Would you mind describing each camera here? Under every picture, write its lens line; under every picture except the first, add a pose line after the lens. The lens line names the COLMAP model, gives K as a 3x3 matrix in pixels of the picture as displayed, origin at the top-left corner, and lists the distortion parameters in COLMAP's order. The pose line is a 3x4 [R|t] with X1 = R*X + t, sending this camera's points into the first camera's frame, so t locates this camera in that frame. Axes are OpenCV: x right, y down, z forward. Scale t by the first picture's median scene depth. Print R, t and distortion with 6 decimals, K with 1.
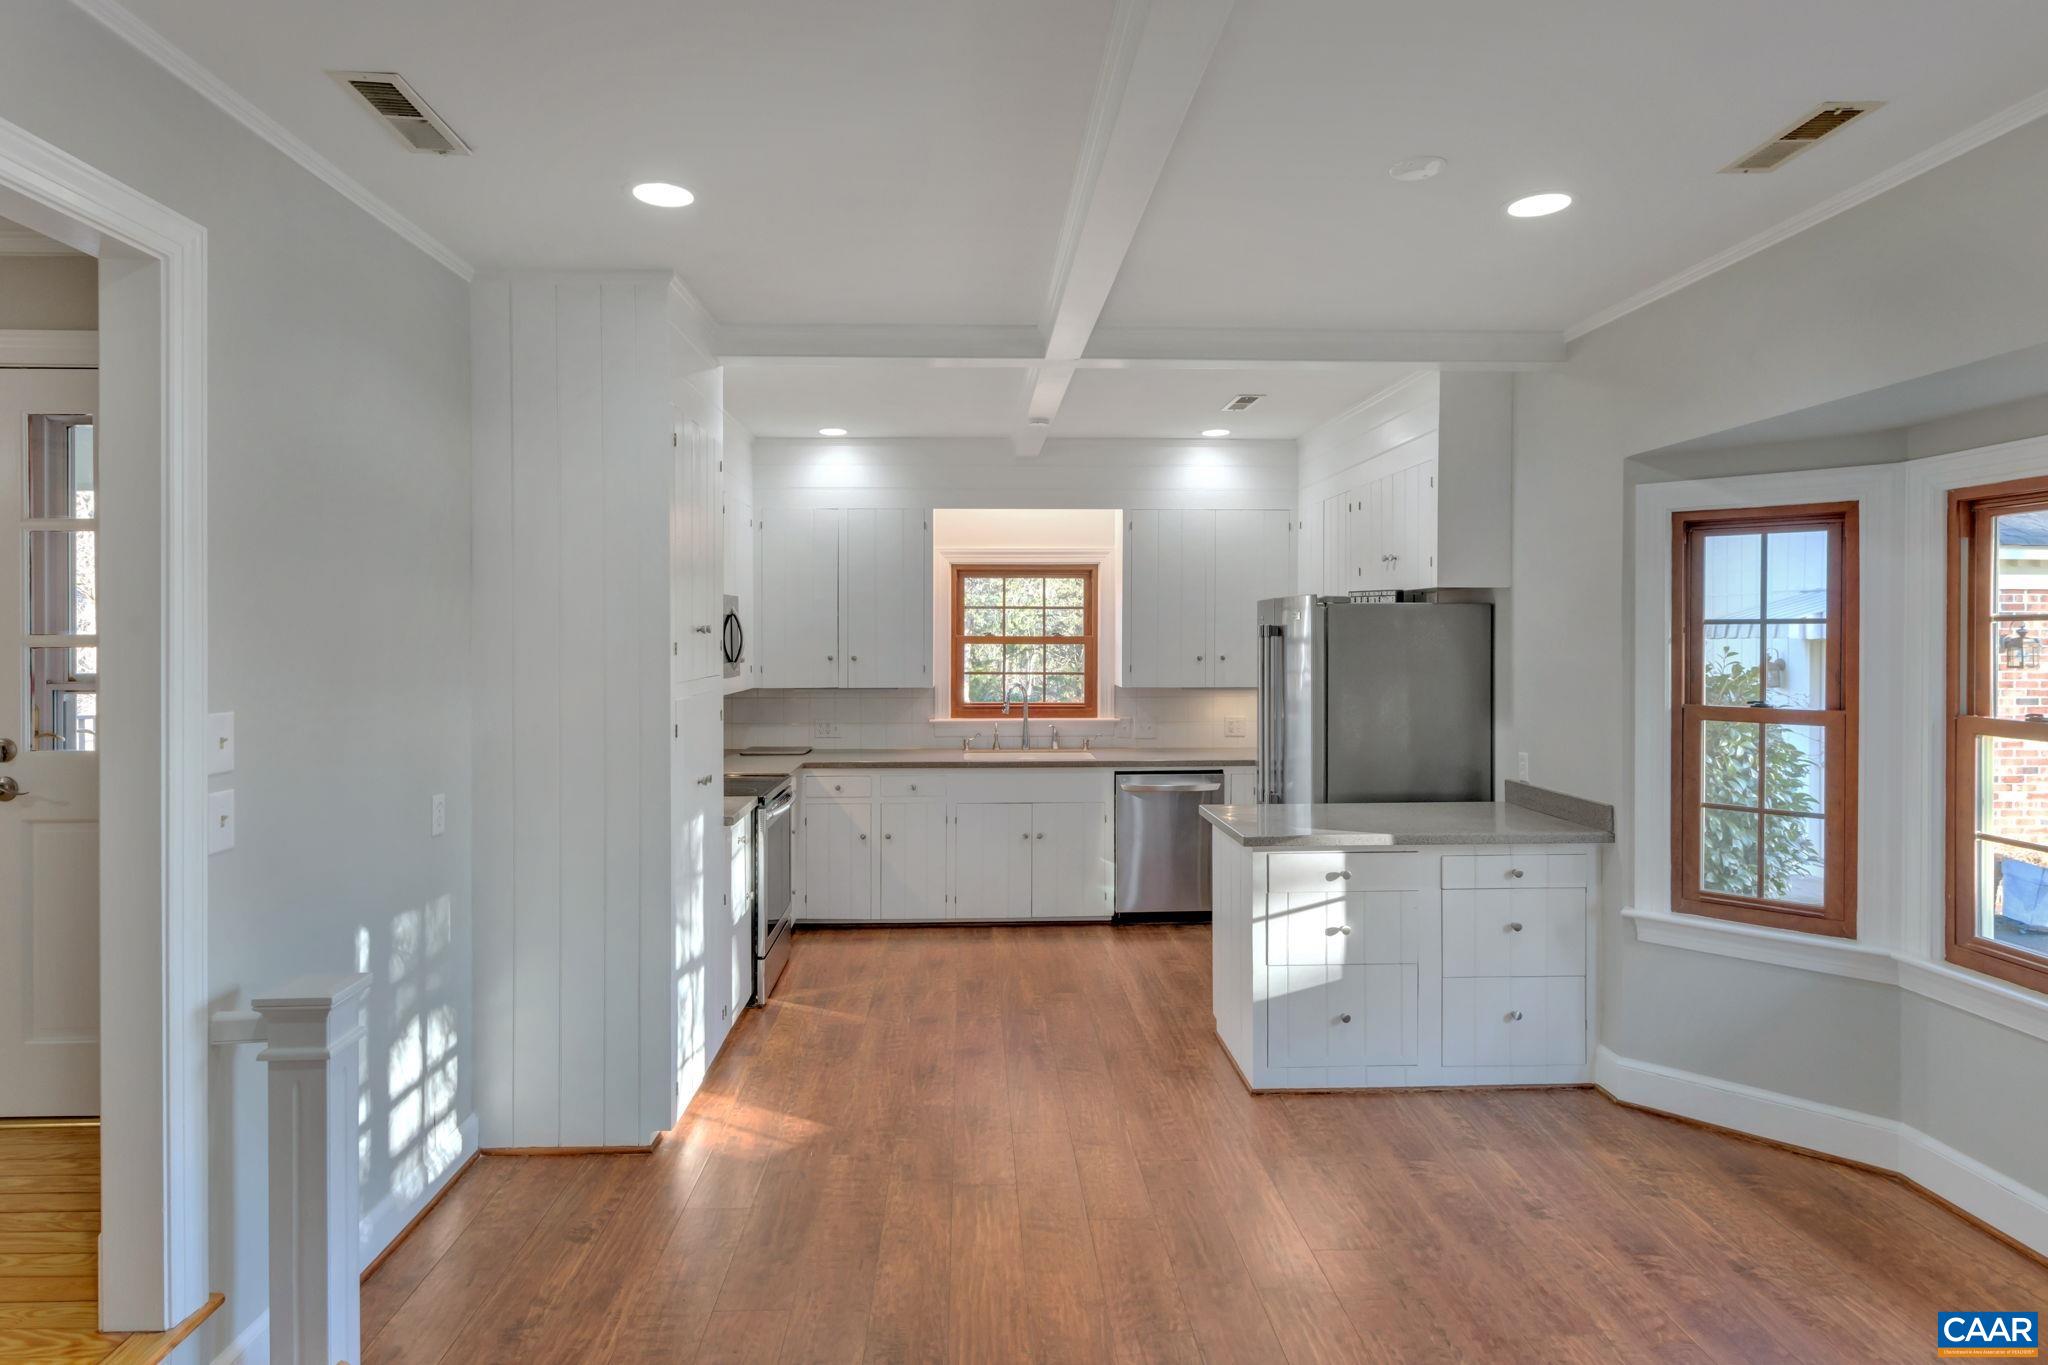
lens RADIAL K [[1082.2, 0, 1019.1], [0, 1082.2, 639.3], [0, 0, 1]] dist [-0.000021, -0.000322]
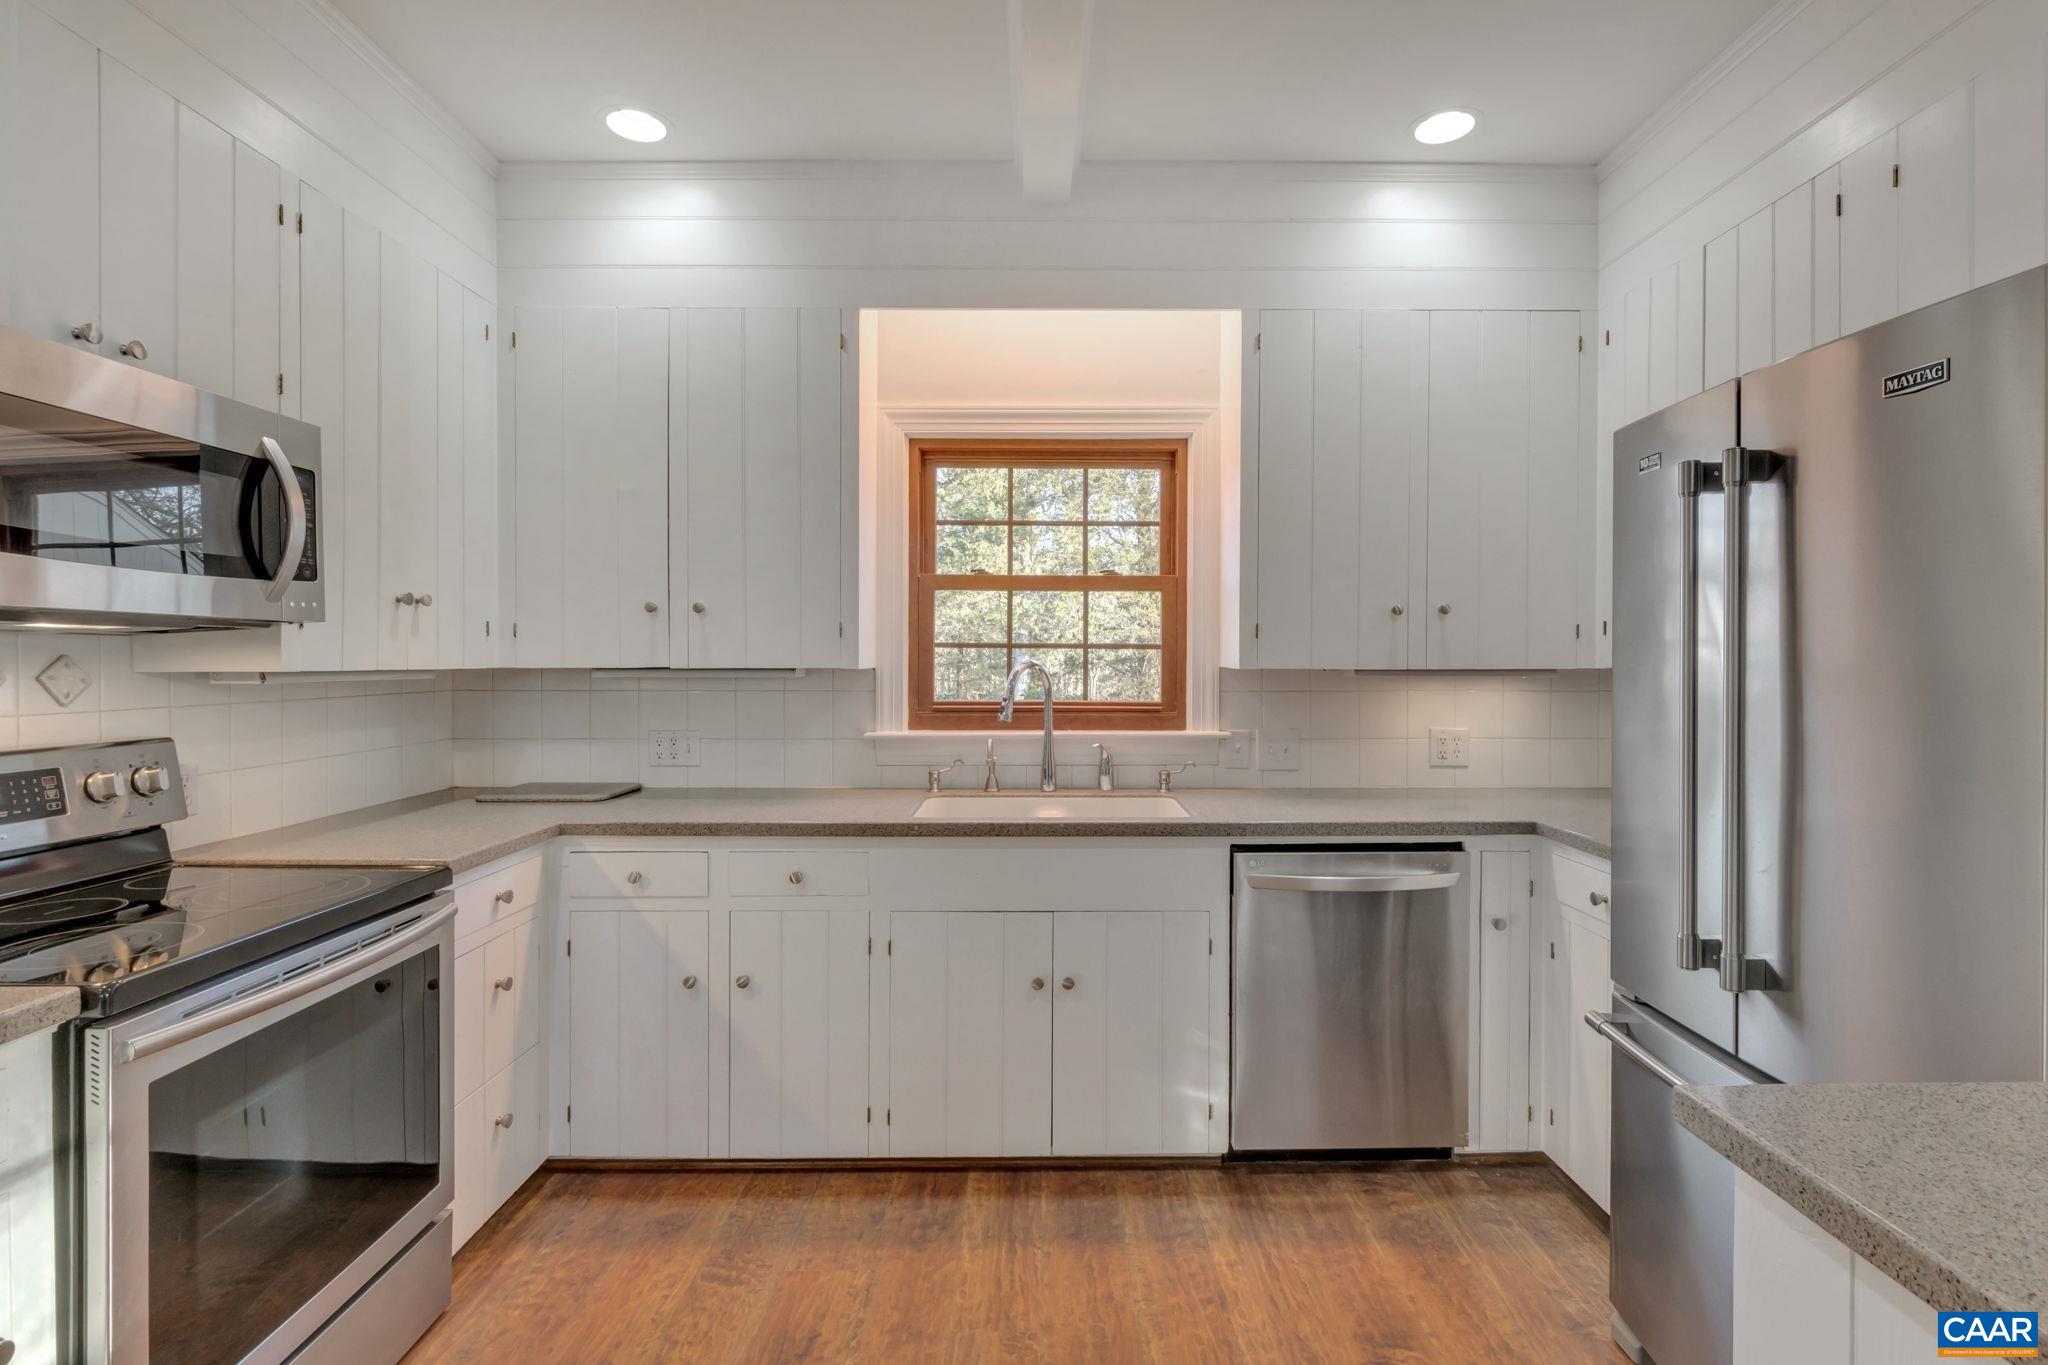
lens RADIAL K [[987.8, 0, 1056.0], [0, 987.8, 655.3], [0, 0, 1]] dist [-0.002678, 0.000097]
pose [[0.999482, 0.002135, -0.032115, 0.025347], [-0.002268, 0.999989, -0.004078, 0.039497], [0.032106, 0.004149, 0.999476, 0.536164]]
